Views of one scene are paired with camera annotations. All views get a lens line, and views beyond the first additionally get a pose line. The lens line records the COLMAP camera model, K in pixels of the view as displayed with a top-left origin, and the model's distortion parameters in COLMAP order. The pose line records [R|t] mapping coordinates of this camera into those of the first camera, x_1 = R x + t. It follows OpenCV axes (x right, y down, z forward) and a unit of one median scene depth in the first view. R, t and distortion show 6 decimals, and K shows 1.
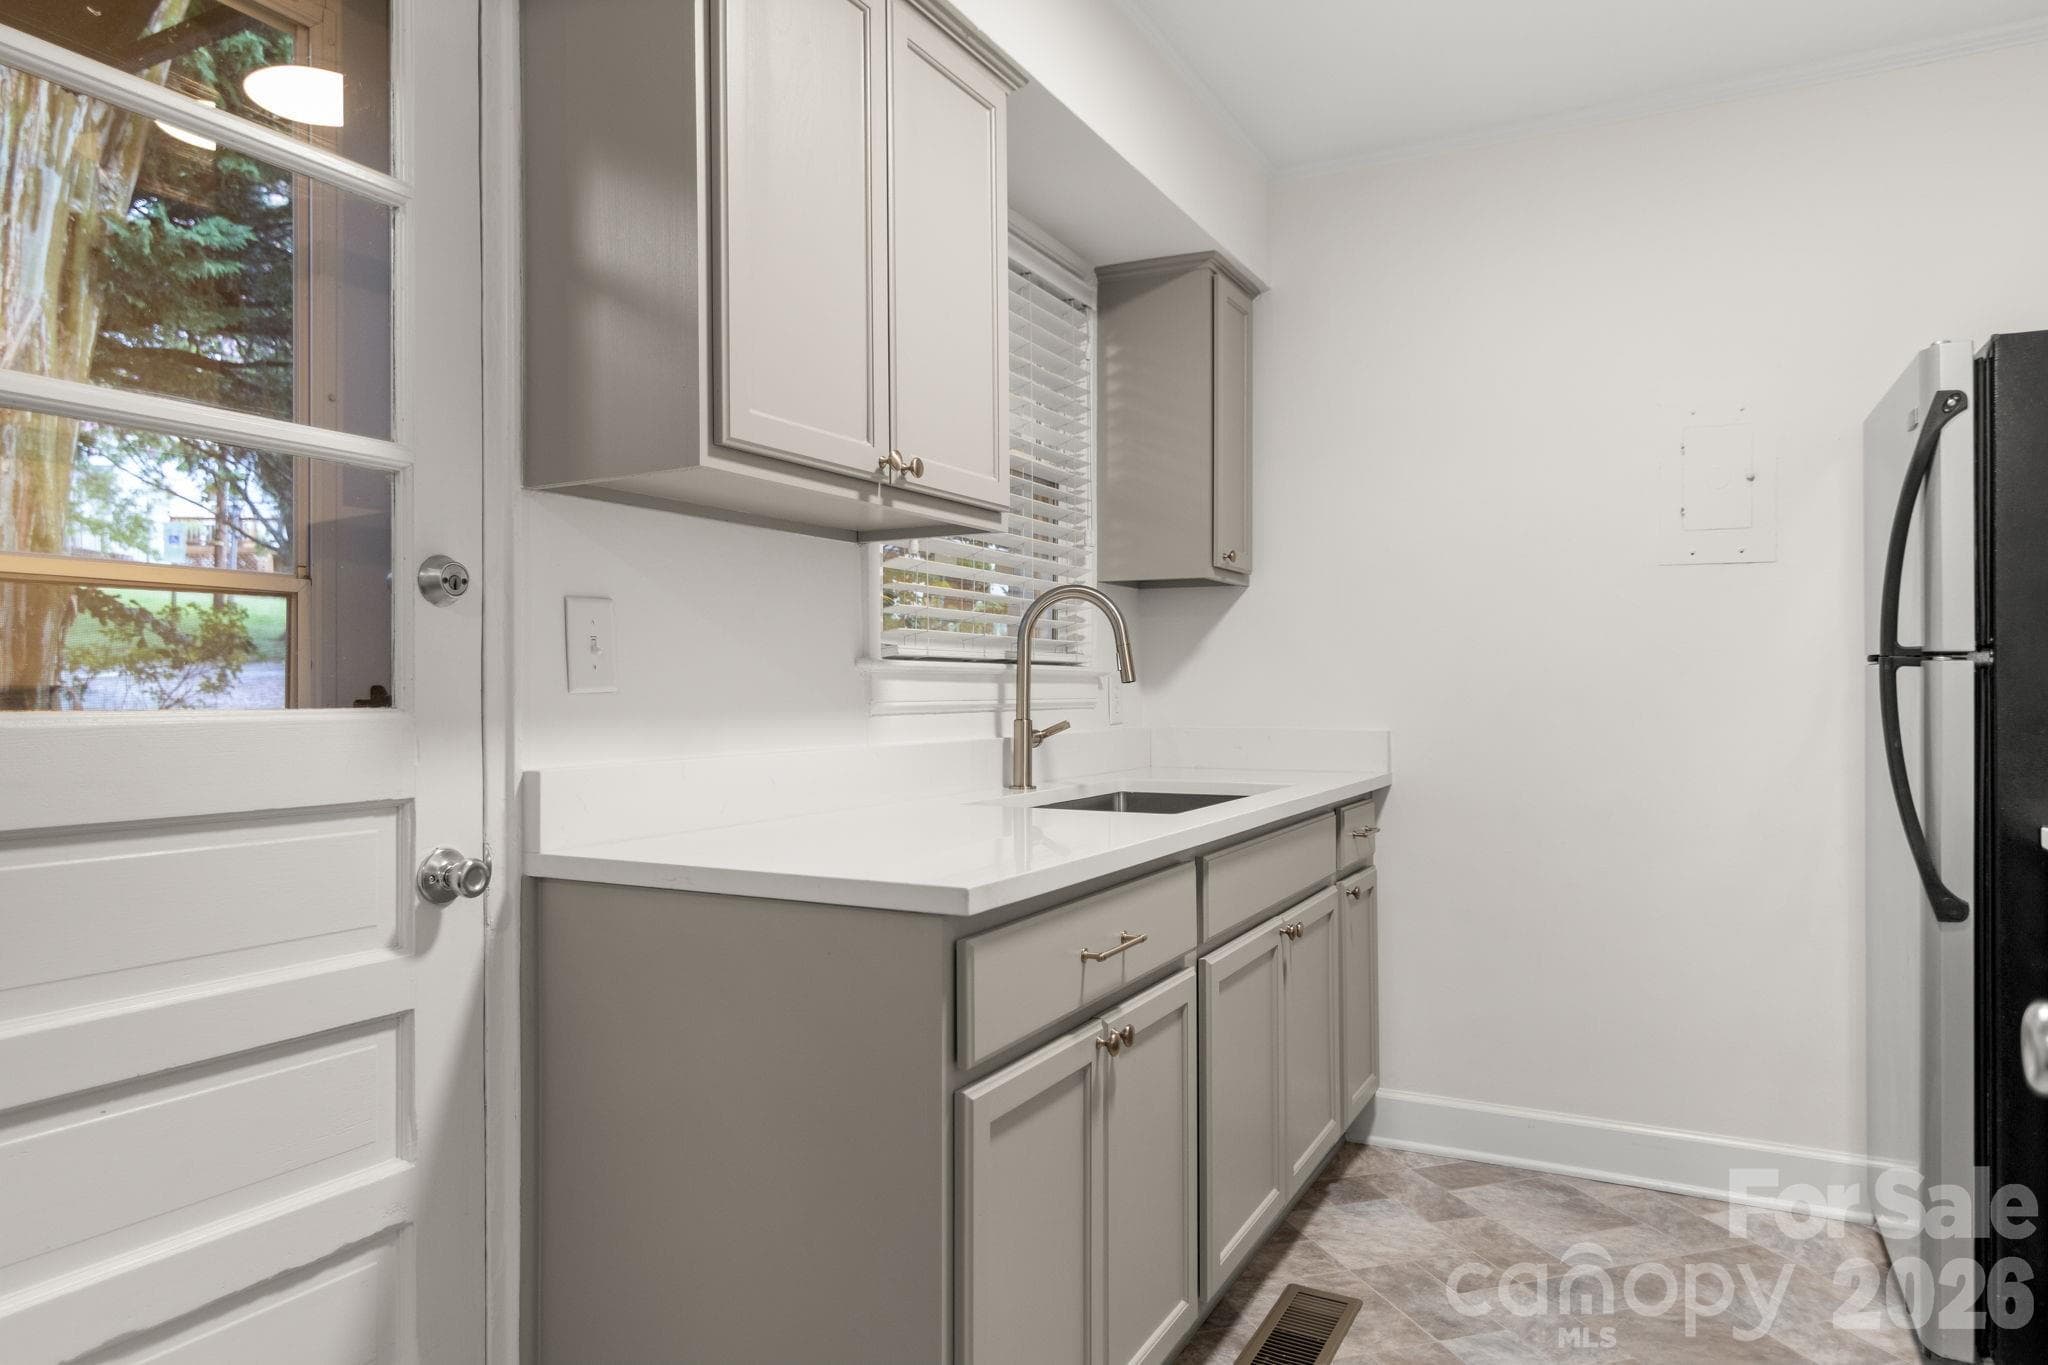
lens RADIAL K [[1288.9, 0, 1033.5], [0, 1288.9, 672.9], [0, 0, 1]] dist [0.001131, 0.001823]
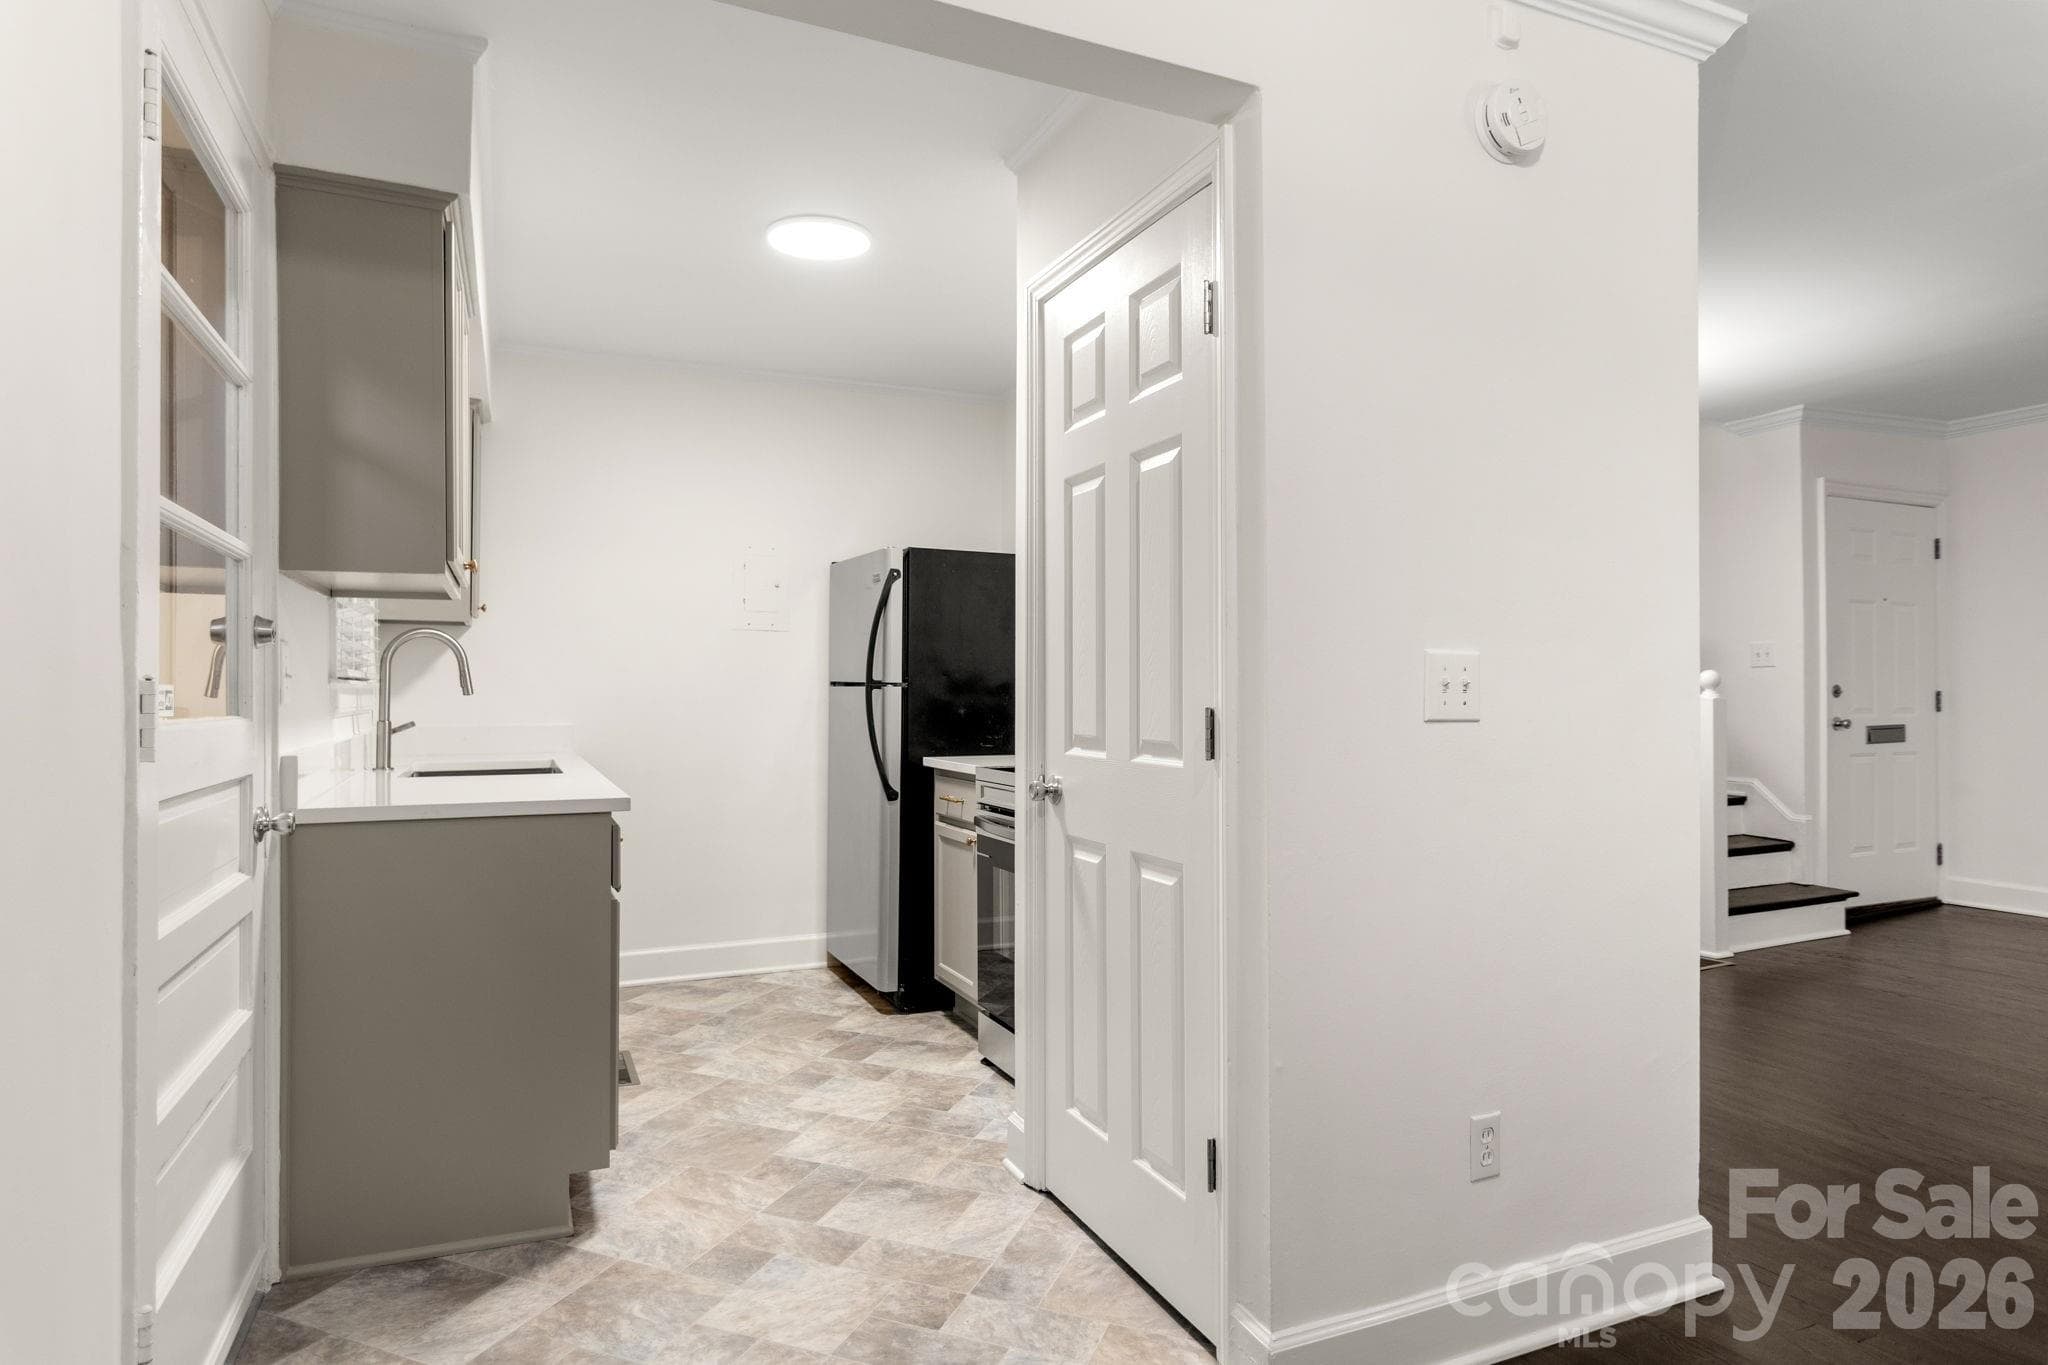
lens RADIAL K [[1073.3, 0, 1012.1], [0, 1073.3, 675.4], [0, 0, 1]] dist [-0.010196, -0.000637]
pose [[0.626319, 0.014684, 0.779428, -0.579639], [-0.011237, 0.999889, -0.009808, -0.011943], [-0.779486, -0.002615, 0.626415, -0.321700]]
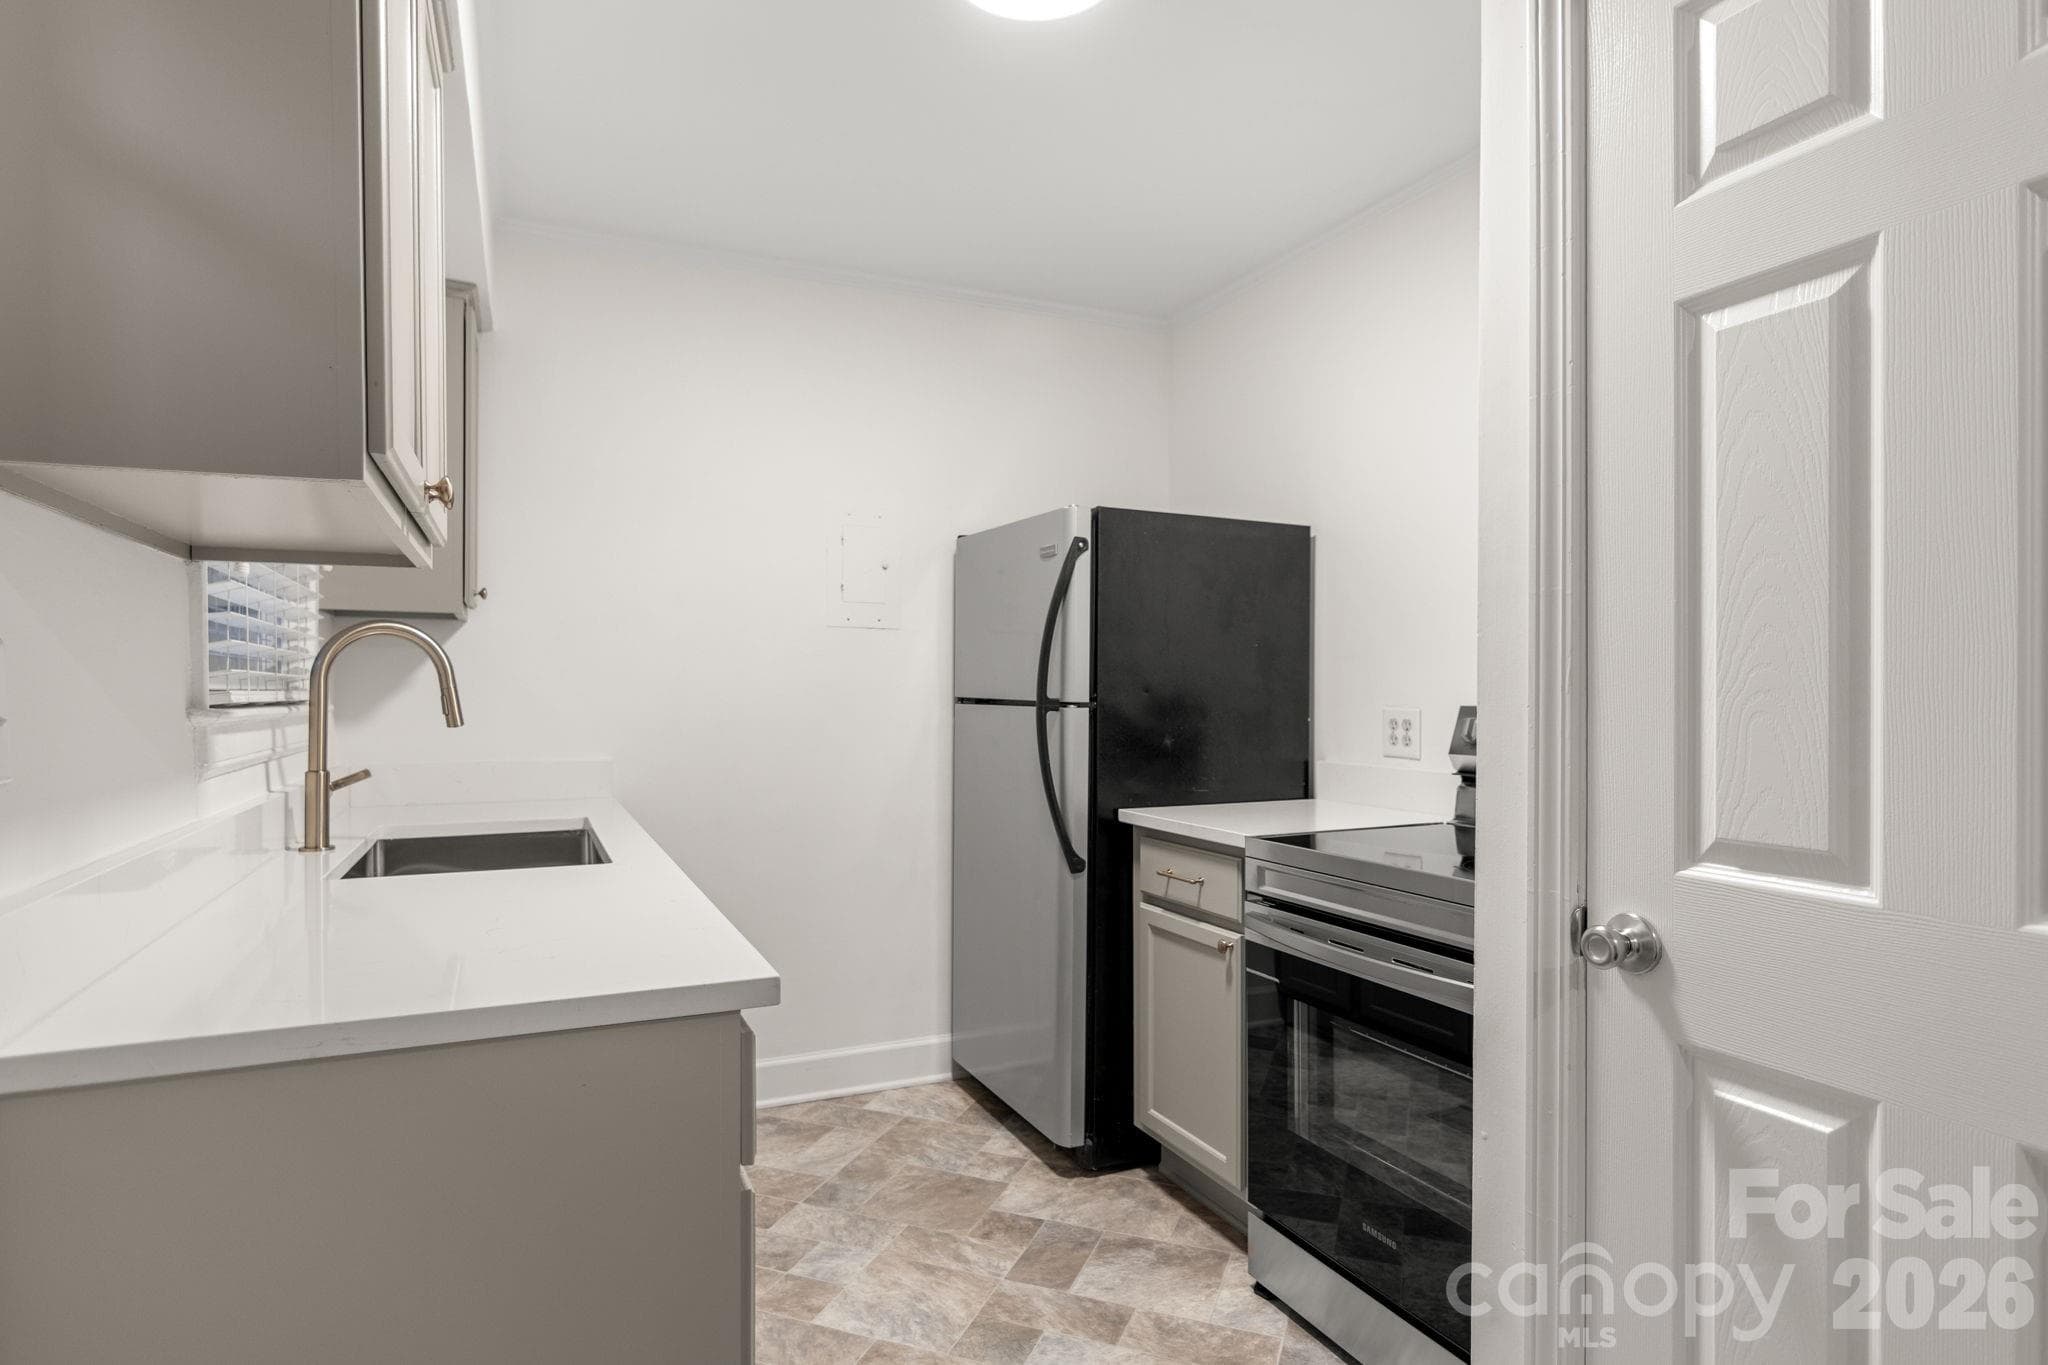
lens RADIAL K [[1073.3, 0, 1029.7], [0, 1073.3, 698.5], [0, 0, 1]] dist [-0.010196, -0.000637]
pose [[0.624909, 0.000767, 0.780697, -0.319563], [-0.011836, 0.999894, 0.008492, -0.028794], [-0.780608, -0.014547, 0.624852, 0.203175]]
